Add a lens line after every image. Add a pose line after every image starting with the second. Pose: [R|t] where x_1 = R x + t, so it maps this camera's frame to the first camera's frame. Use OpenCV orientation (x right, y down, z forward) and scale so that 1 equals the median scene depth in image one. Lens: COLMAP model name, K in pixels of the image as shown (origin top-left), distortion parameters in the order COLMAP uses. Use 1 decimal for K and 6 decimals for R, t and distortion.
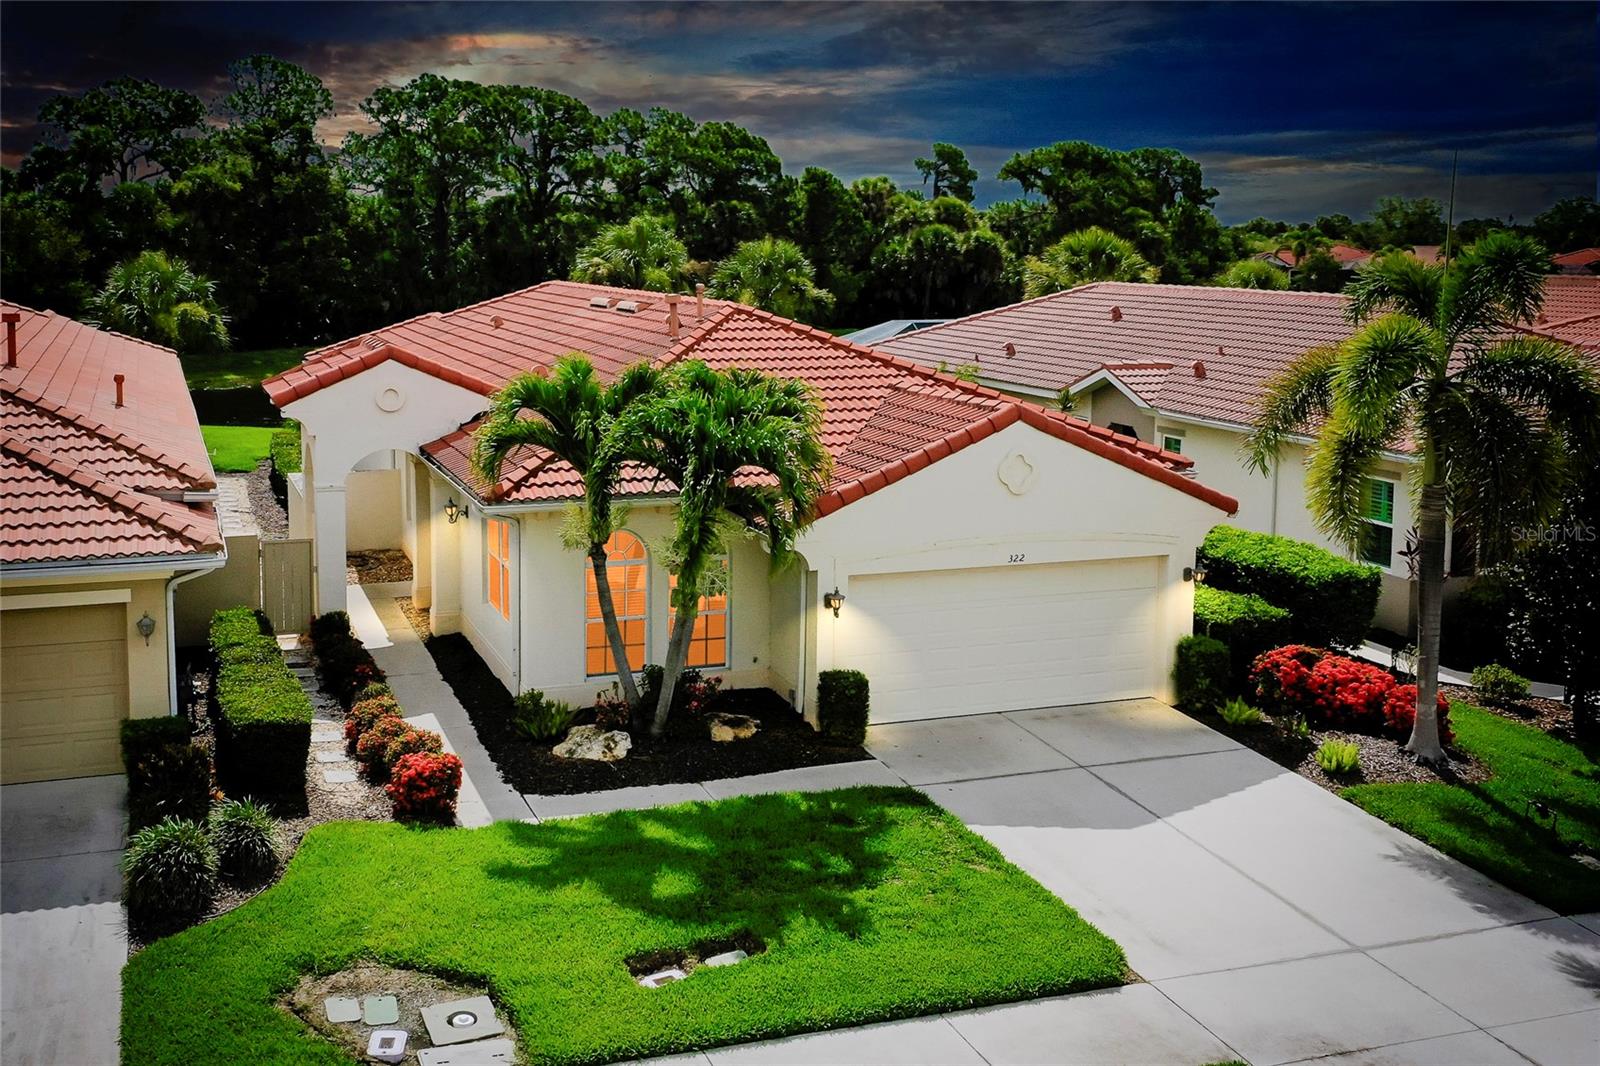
lens RADIAL K [[1600.3, 0, 658.6], [0, 1600.3, 460.3], [0, 0, 1]] dist [0.000904, -0.004169]
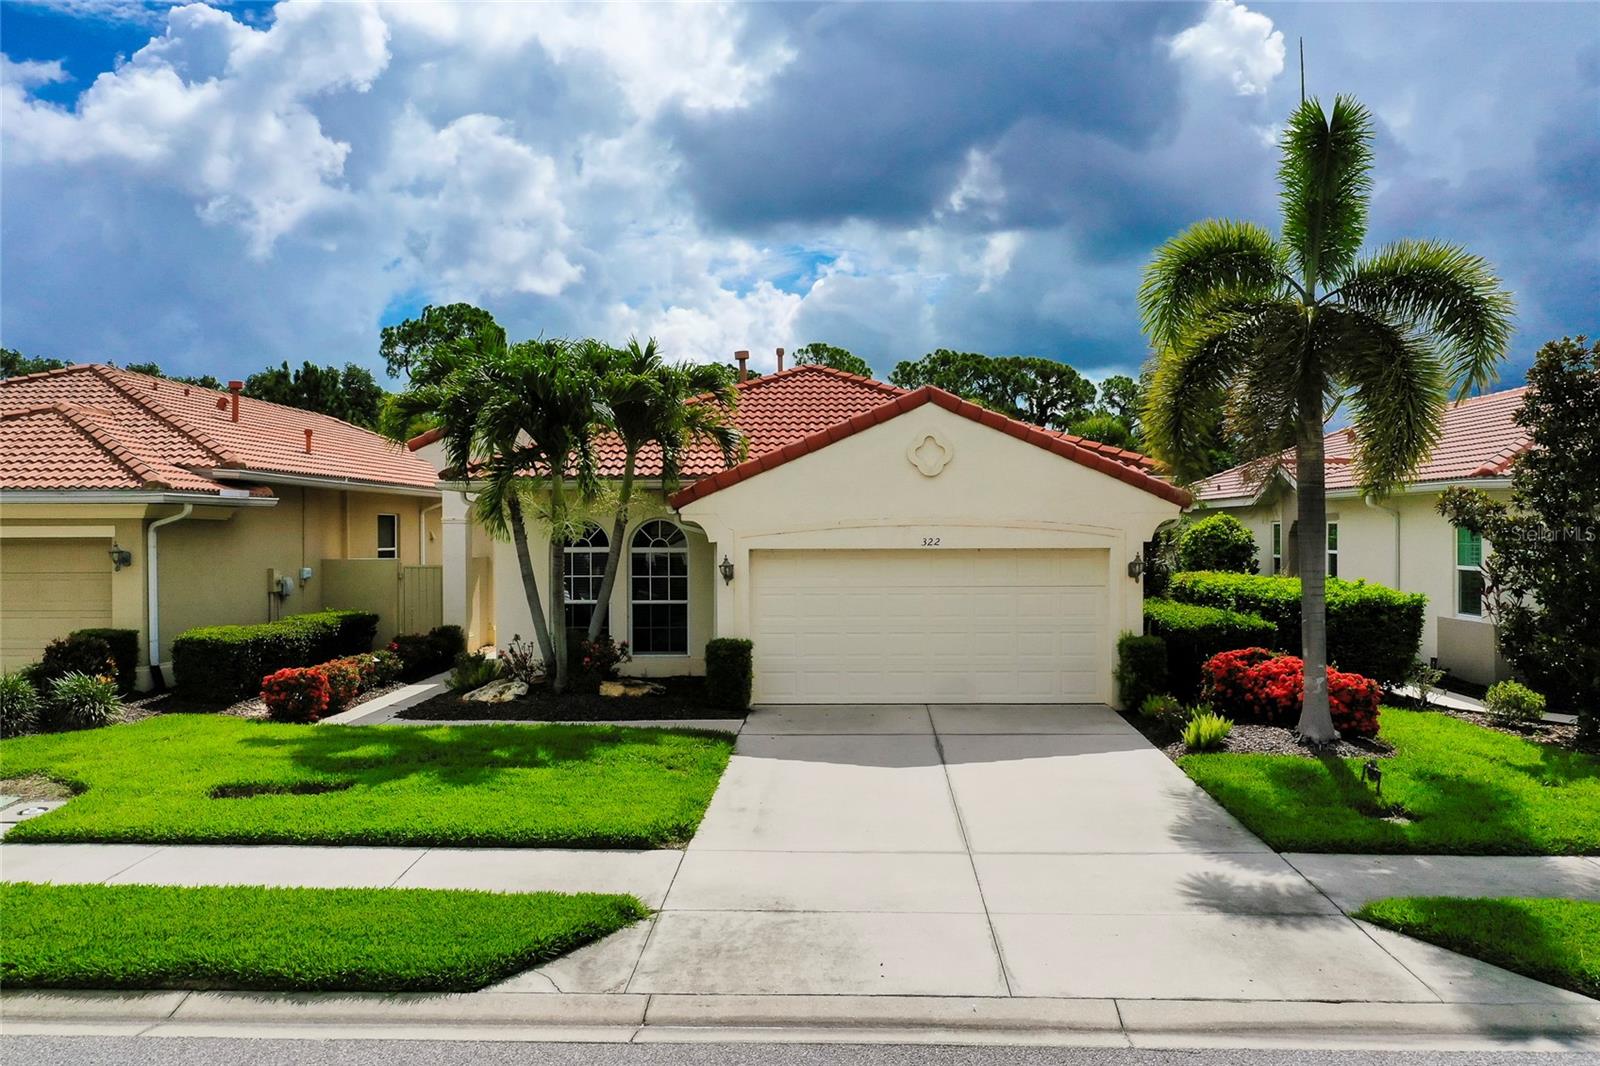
lens RADIAL K [[1288.3, 0, 806.0], [0, 1288.3, 560.9], [0, 0, 1]] dist [-0.001290, 0.003010]
pose [[0.943146, -0.000119, -0.332380, 0.428701], [-0.038614, 0.993189, -0.109926, 0.168228], [0.330129, 0.116511, 0.936718, 0.223174]]
